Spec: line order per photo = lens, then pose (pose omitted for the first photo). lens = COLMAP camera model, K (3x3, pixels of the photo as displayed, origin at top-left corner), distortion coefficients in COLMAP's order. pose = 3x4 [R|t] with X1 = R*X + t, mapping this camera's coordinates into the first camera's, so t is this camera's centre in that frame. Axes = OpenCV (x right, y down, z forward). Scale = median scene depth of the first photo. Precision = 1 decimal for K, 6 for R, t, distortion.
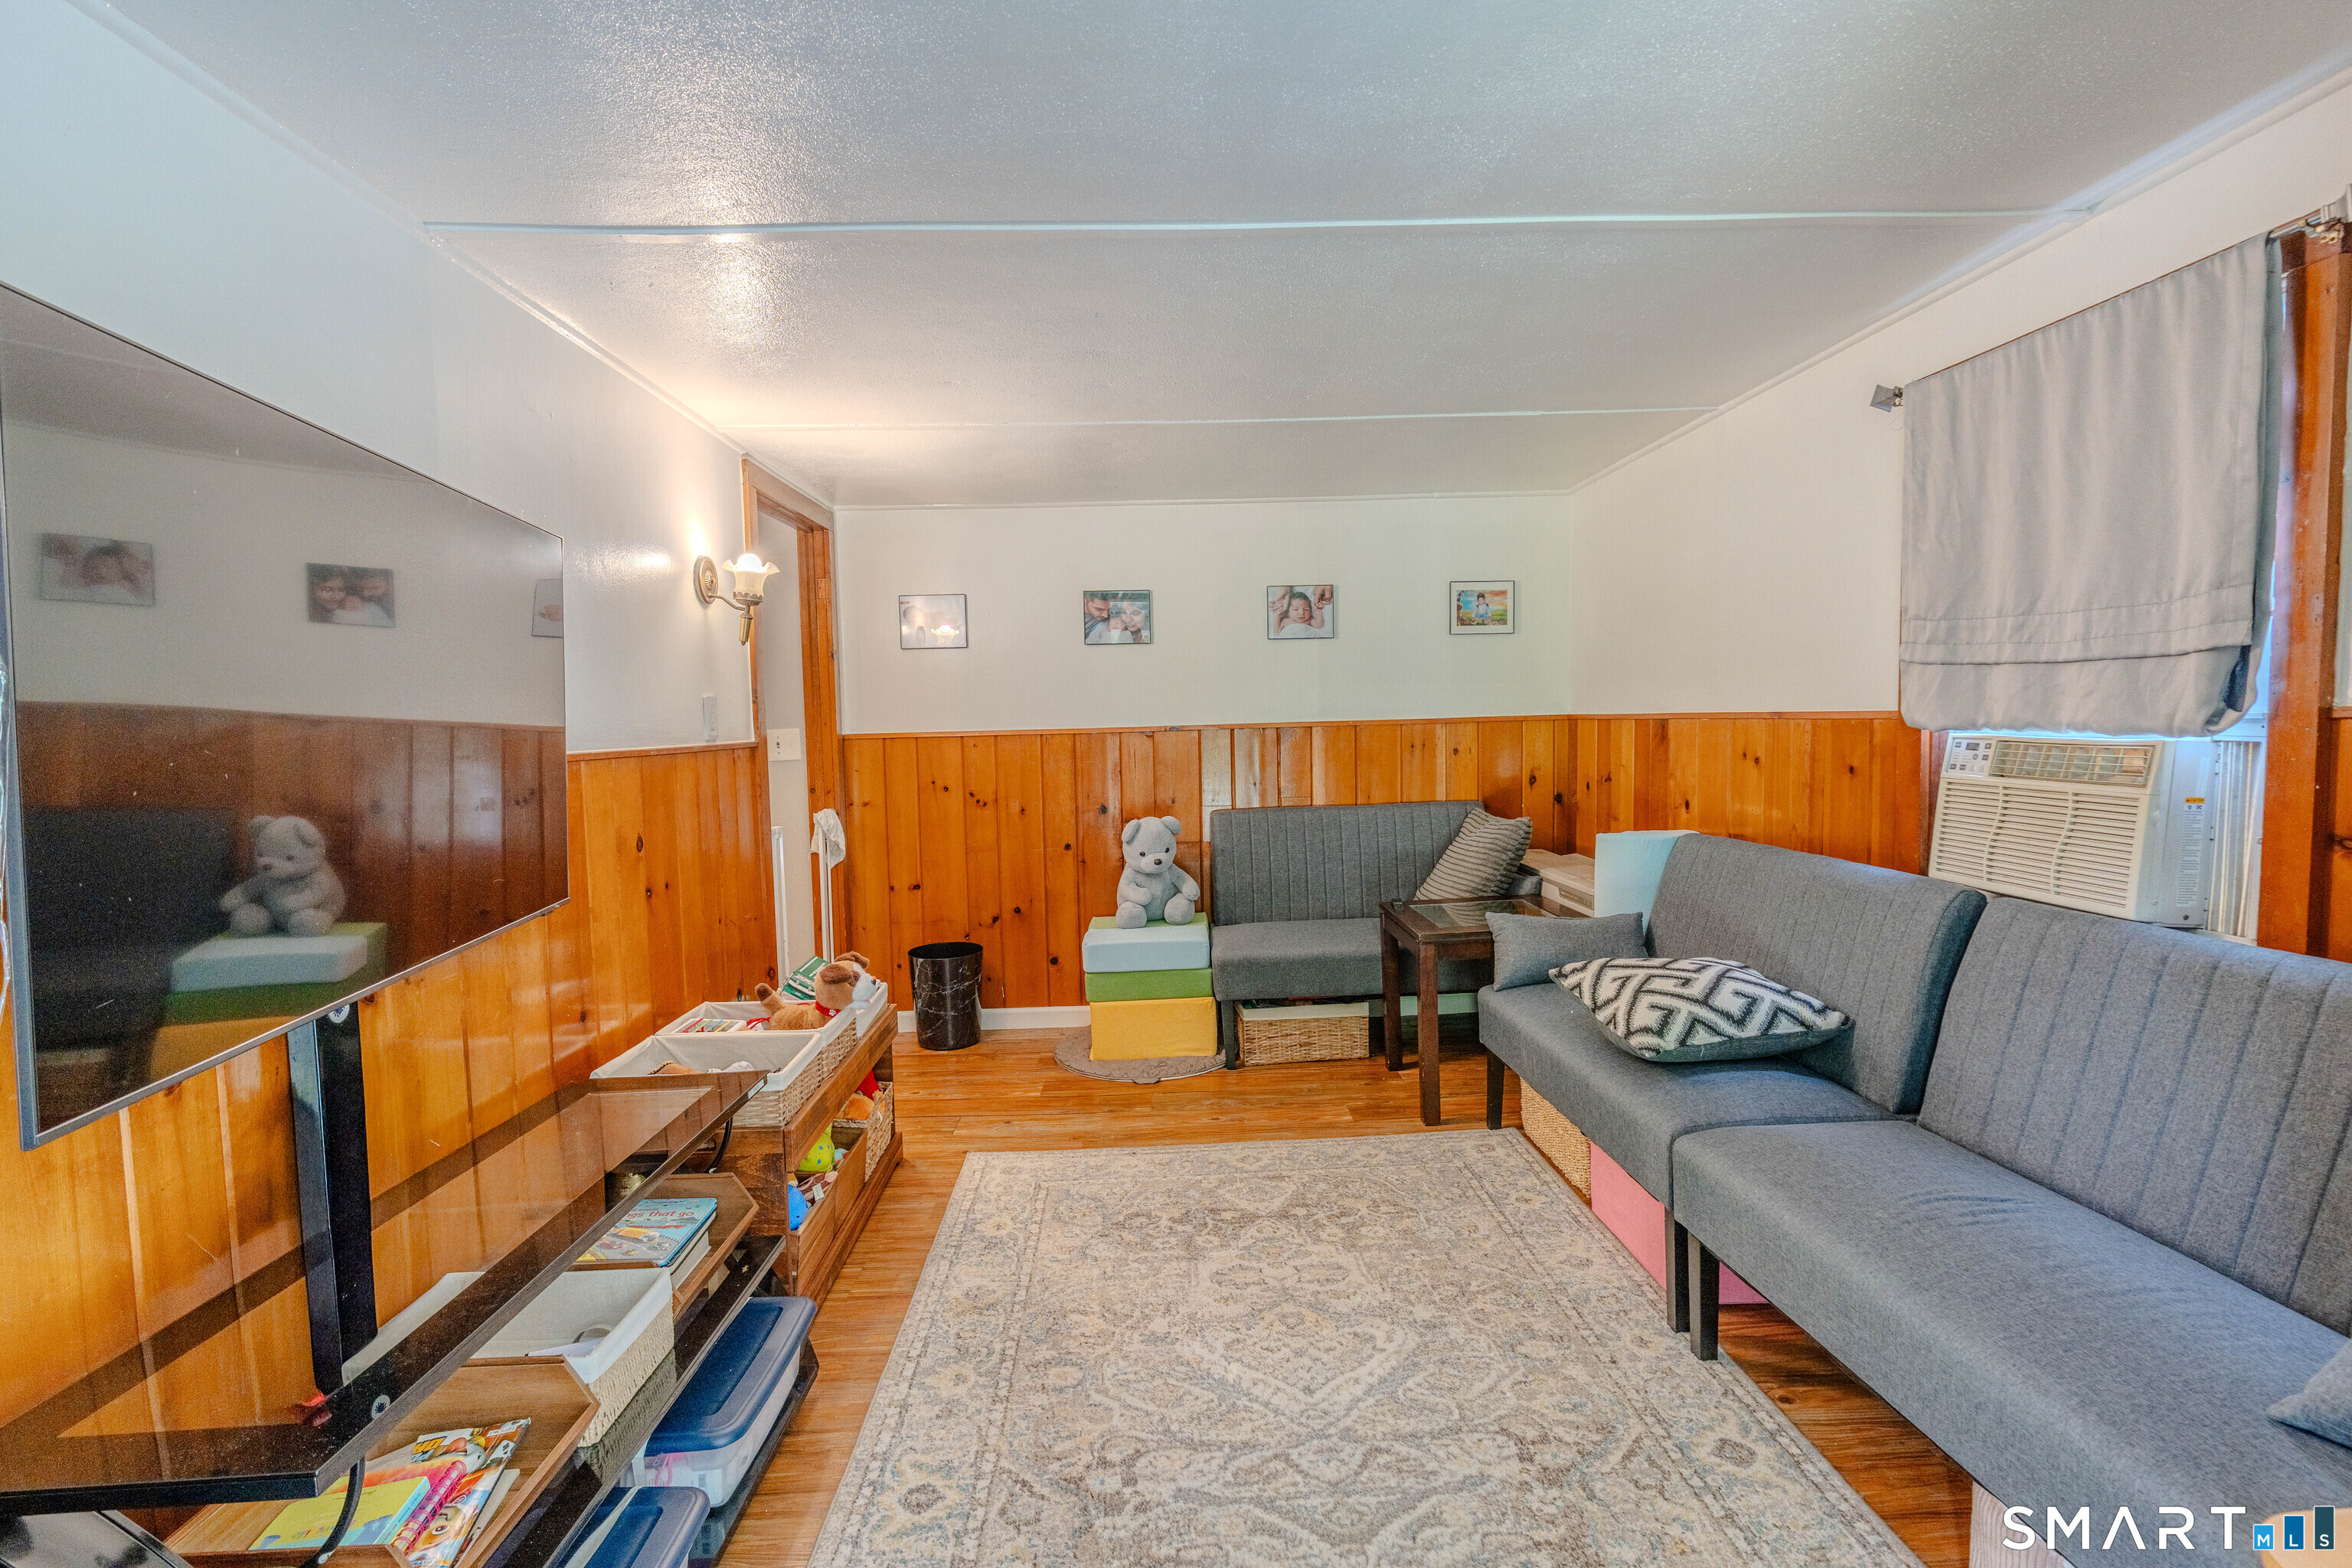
lens RADIAL K [[1076.5, 0, 1180.3], [0, 1076.5, 785.6], [0, 0, 1]] dist [-0.003475, 0.000938]
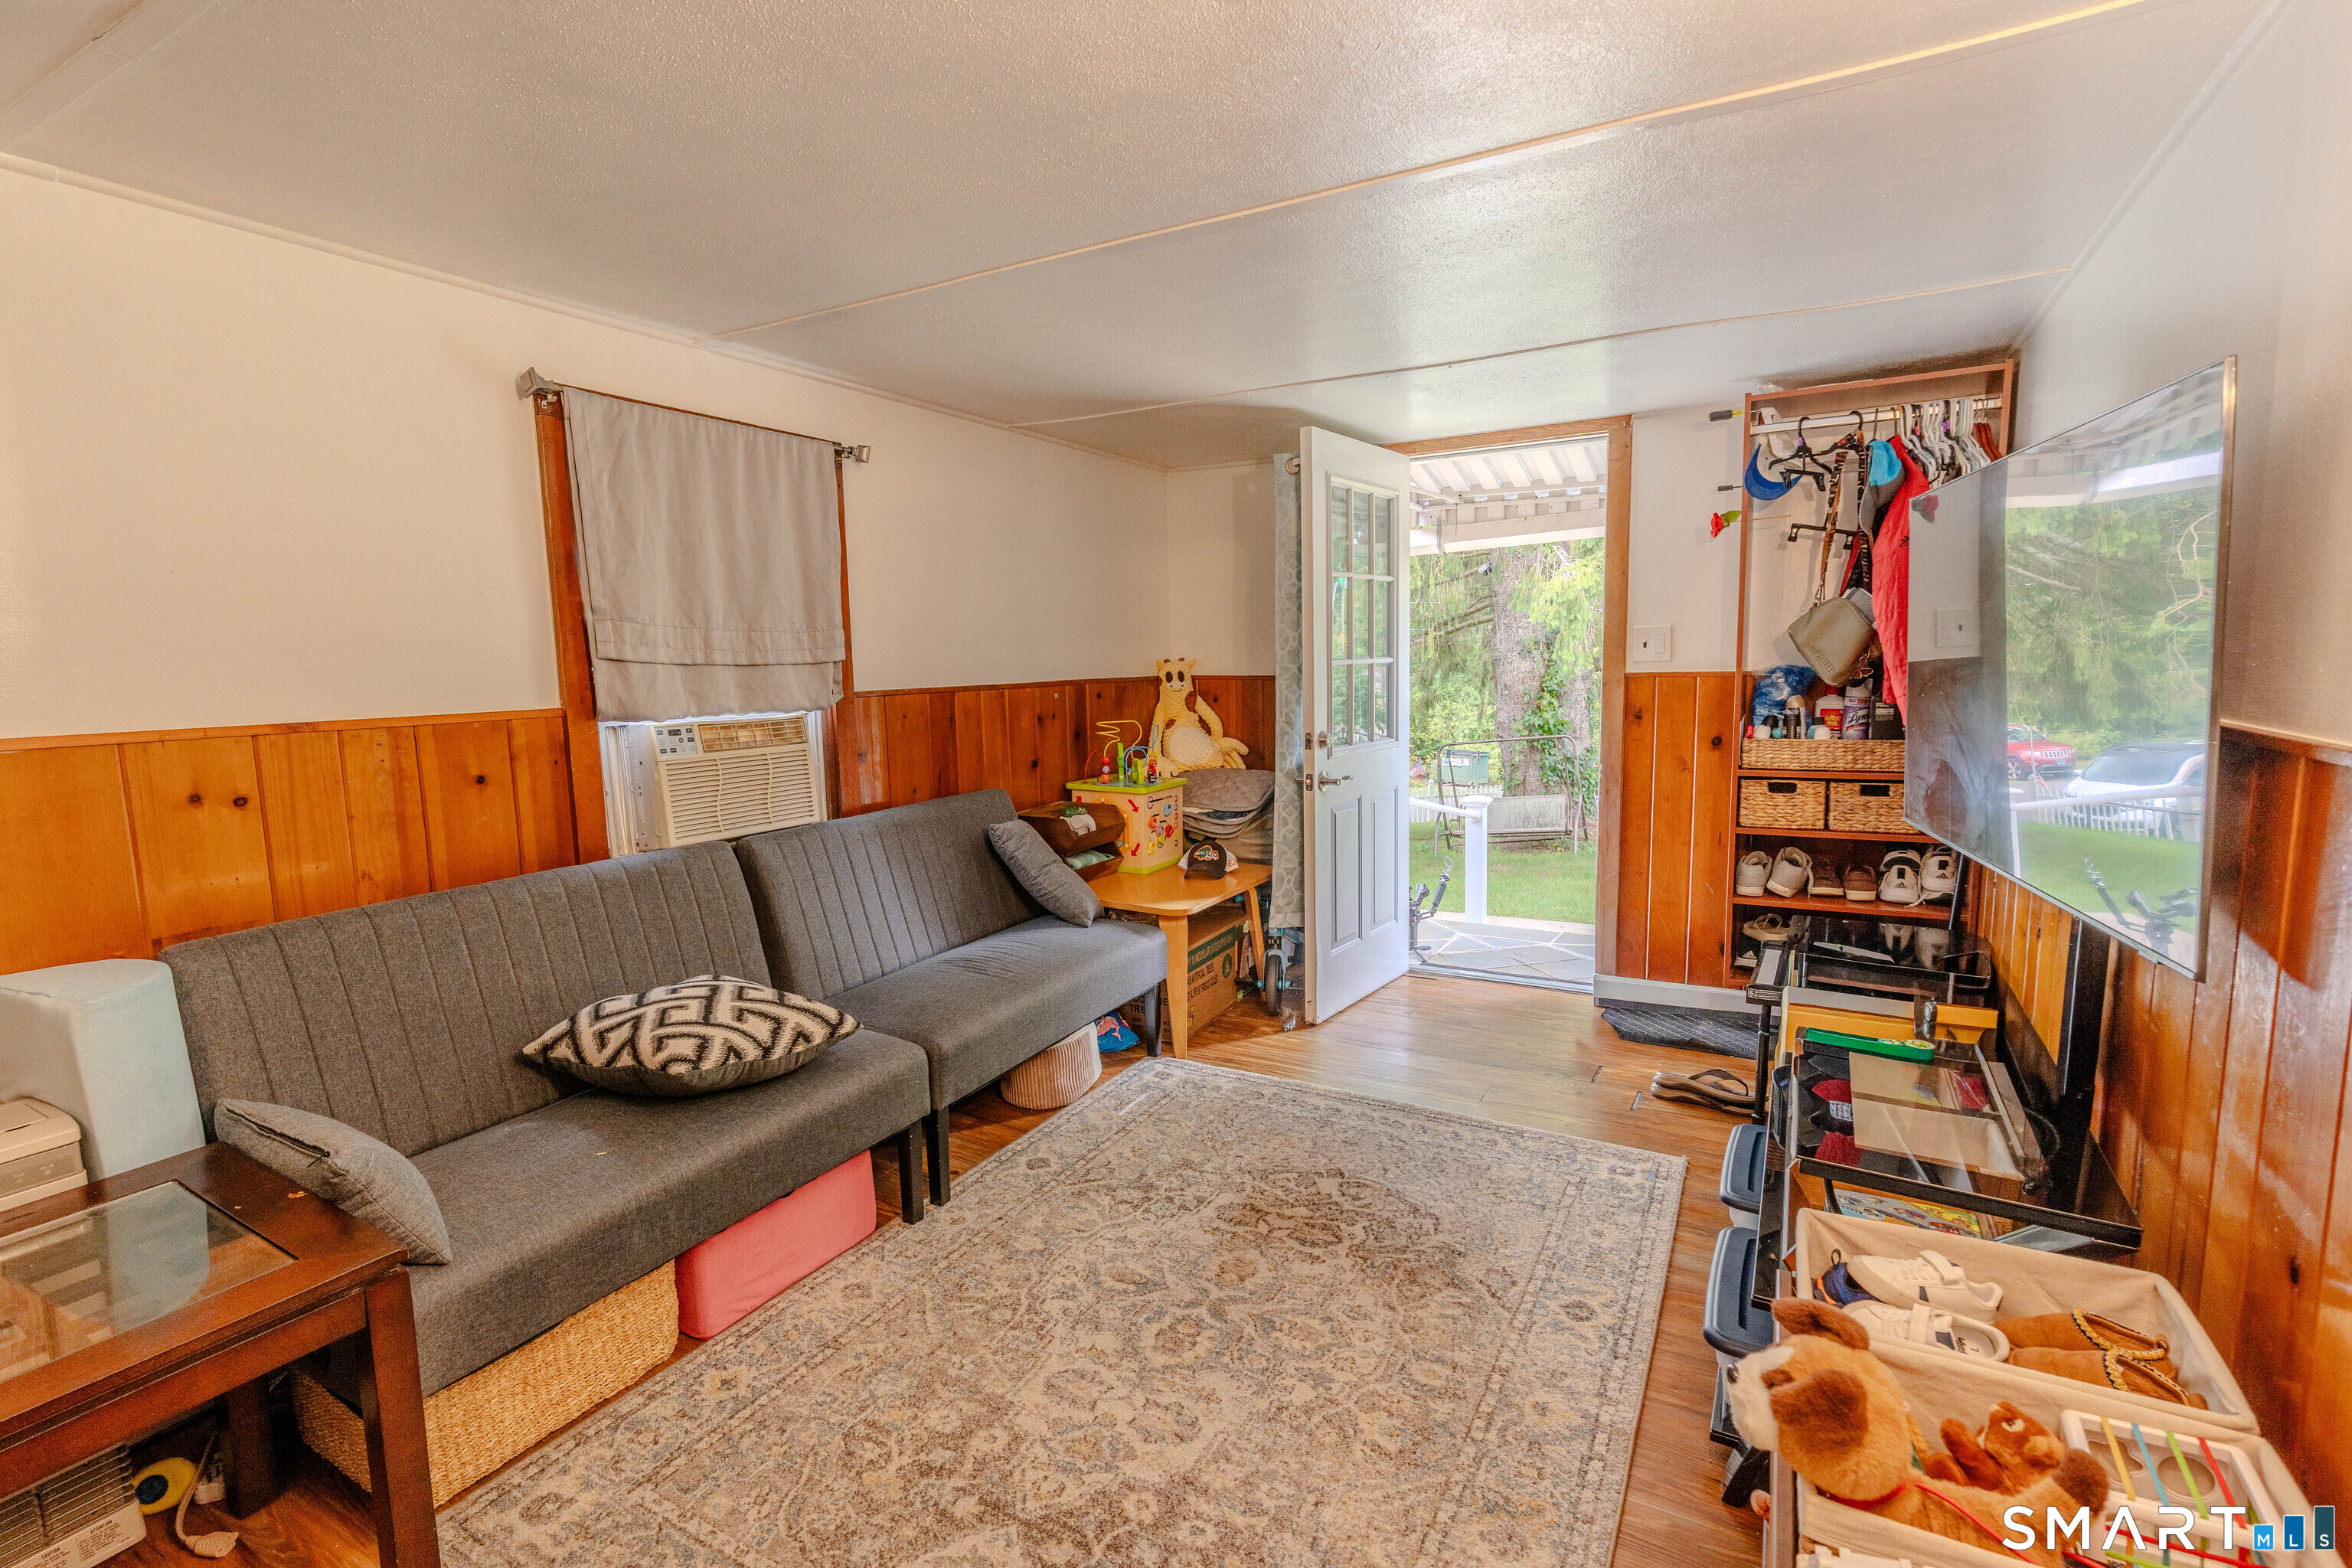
lens RADIAL K [[1076.5, 0, 1177.4], [0, 1076.5, 787.4], [0, 0, 1]] dist [-0.003475, 0.000938]
pose [[-0.847536, -0.025941, 0.530103, -0.374010], [0.073468, 0.983455, 0.165589, -0.129412], [-0.525628, 0.179288, -0.831607, 1.652539]]
